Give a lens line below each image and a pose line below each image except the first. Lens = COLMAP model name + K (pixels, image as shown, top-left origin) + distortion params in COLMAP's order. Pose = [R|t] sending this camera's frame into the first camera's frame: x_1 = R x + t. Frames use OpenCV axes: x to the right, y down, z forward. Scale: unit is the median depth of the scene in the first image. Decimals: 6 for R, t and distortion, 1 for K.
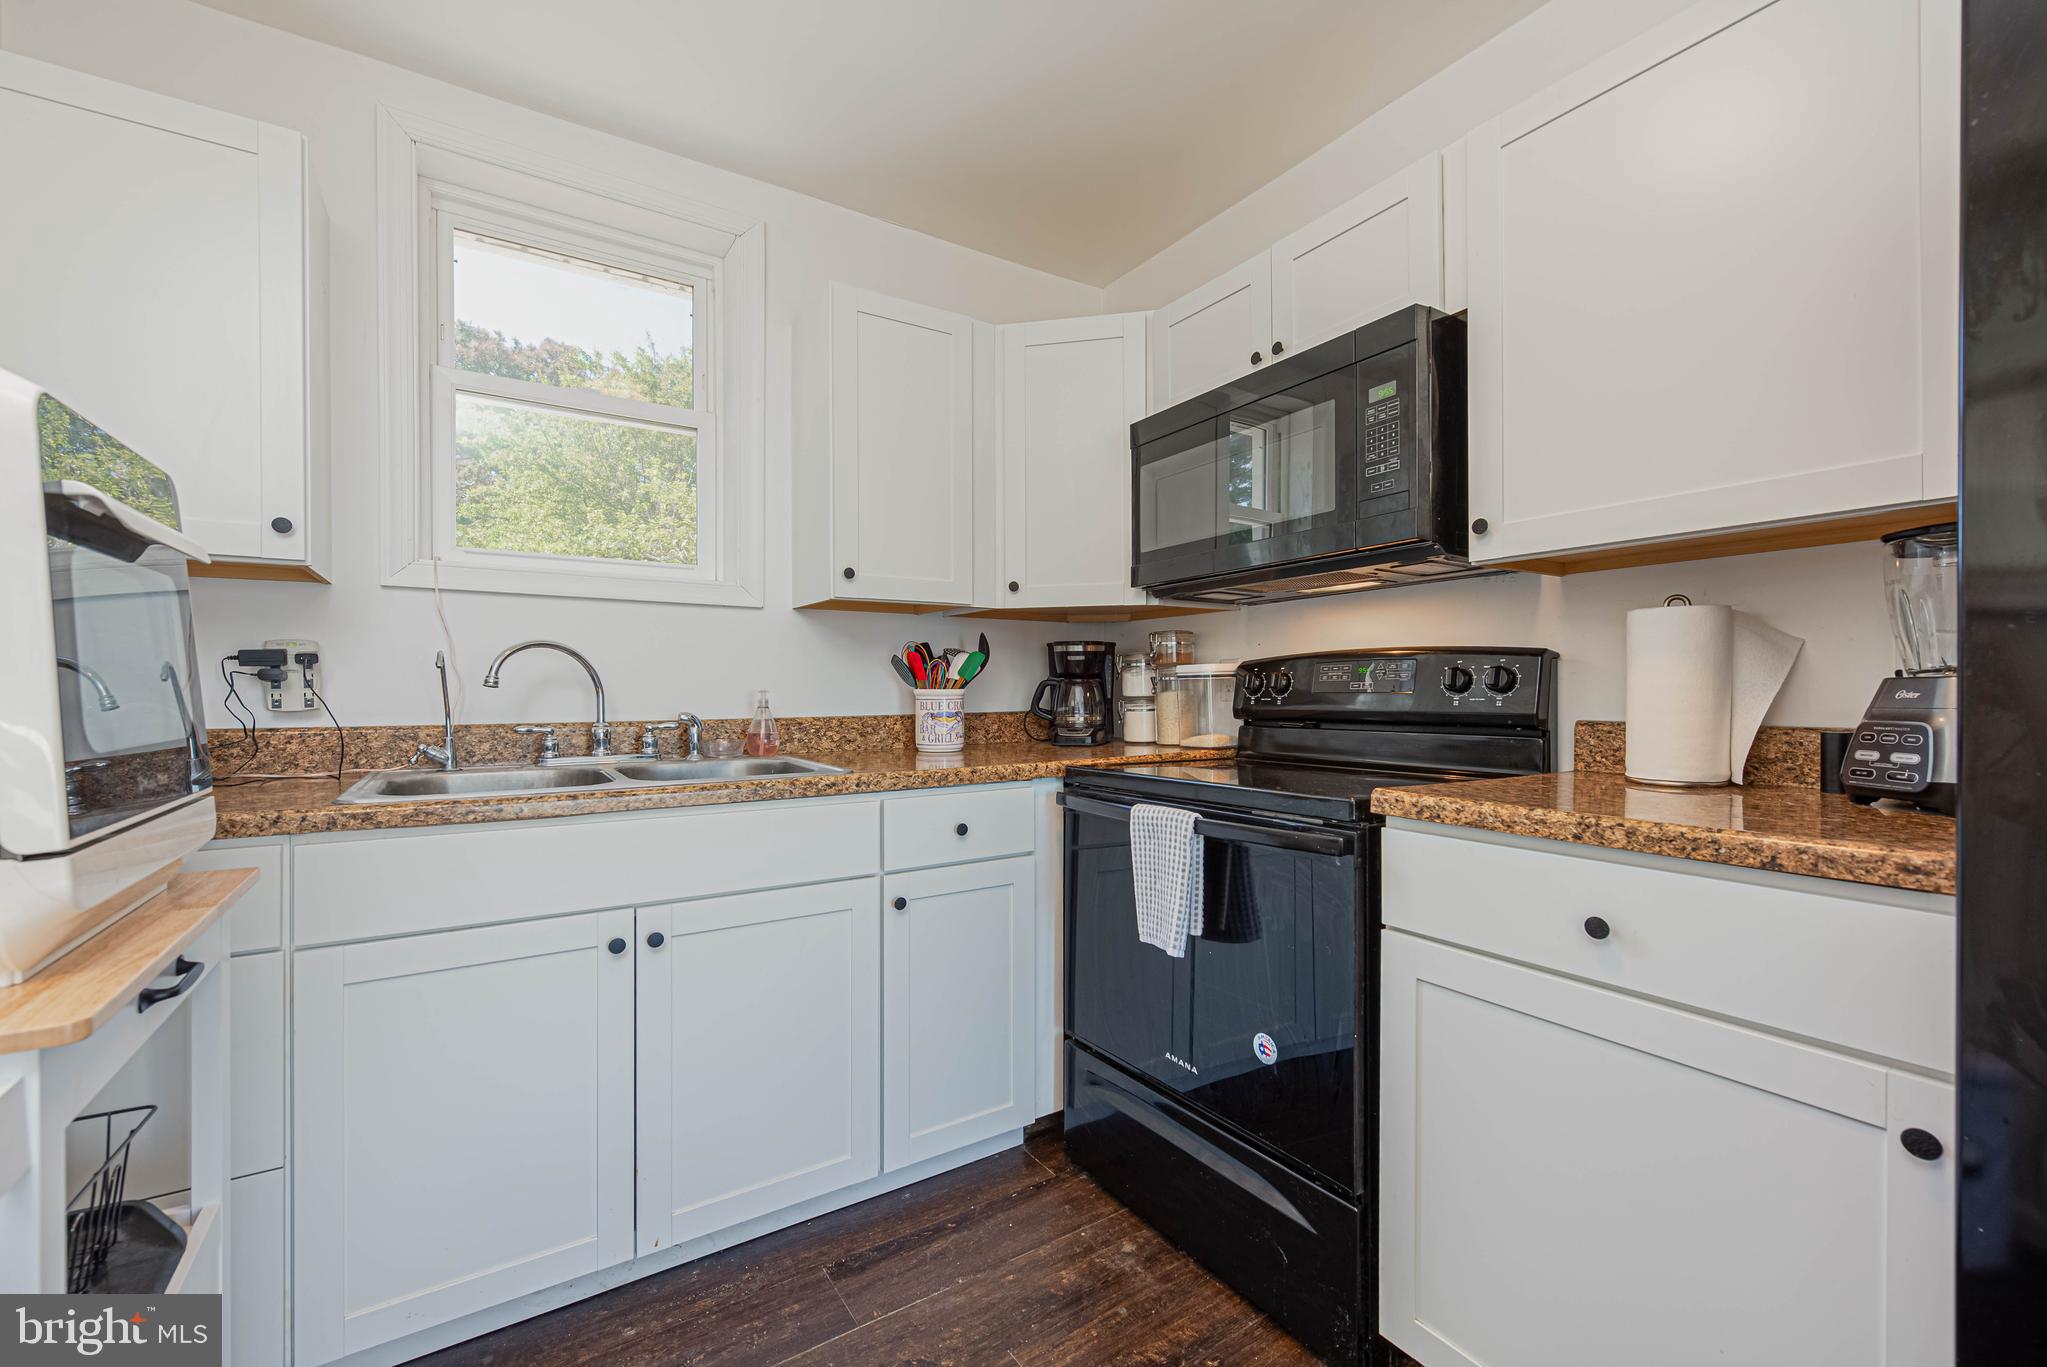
lens RADIAL K [[831.6, 0, 1015.6], [0, 831.6, 683.3], [0, 0, 1]] dist [0.002541, 0.000098]
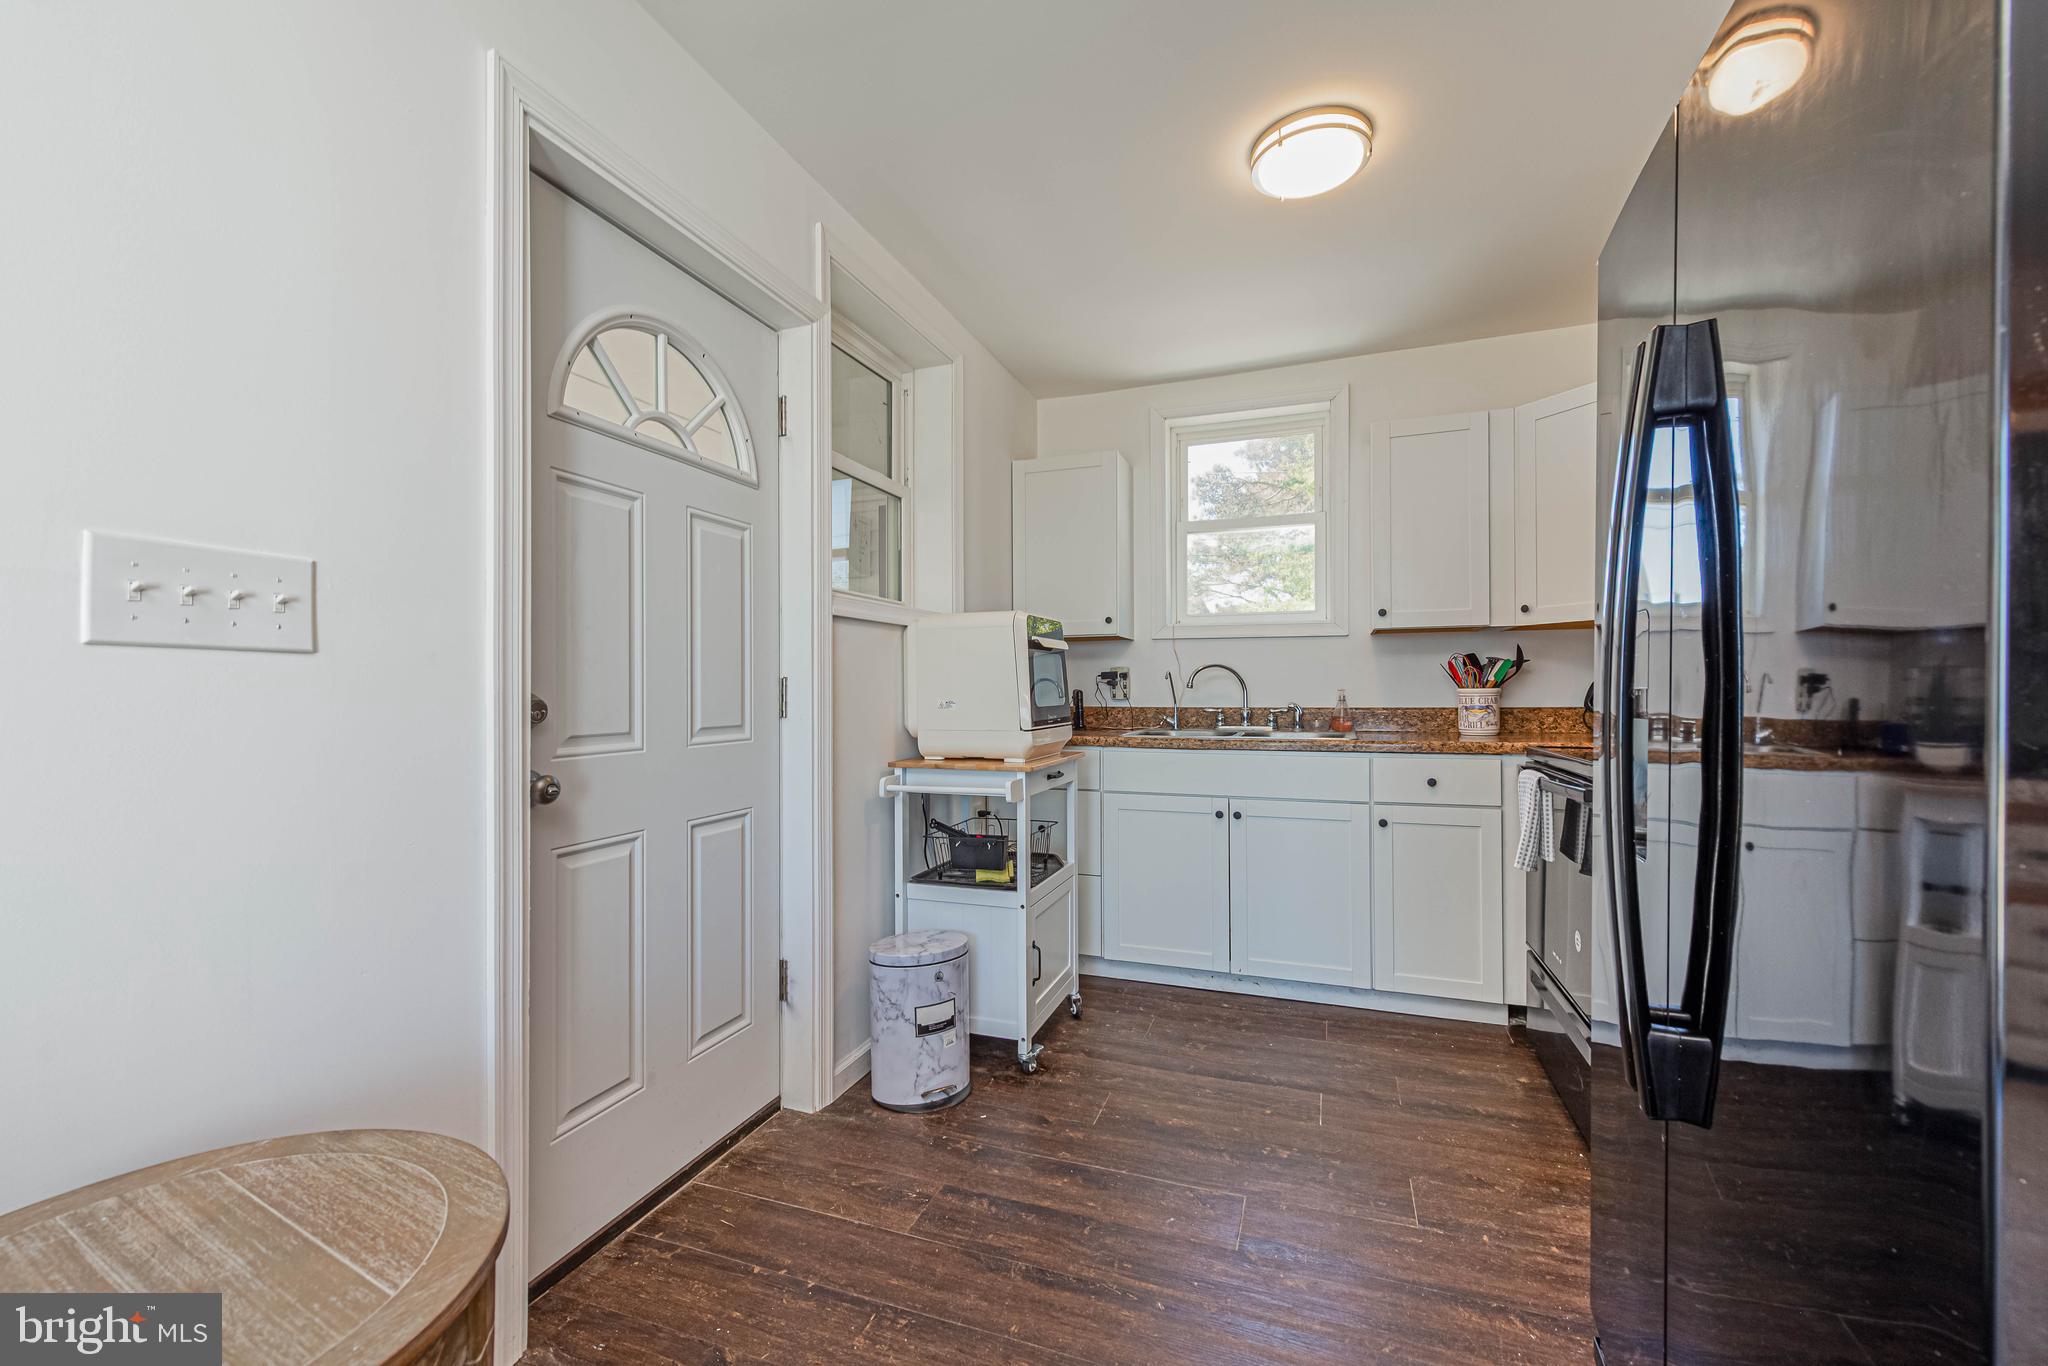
lens RADIAL K [[808.5, 0, 1024.0], [0, 808.5, 683.0], [0, 0, 1]] dist [0.001181, -0.000717]
pose [[0.597499, -0.006461, -0.801844, 0.648803], [0.008945, 0.999959, -0.001392, -0.008011], [0.801820, -0.006340, 0.597532, -0.447755]]
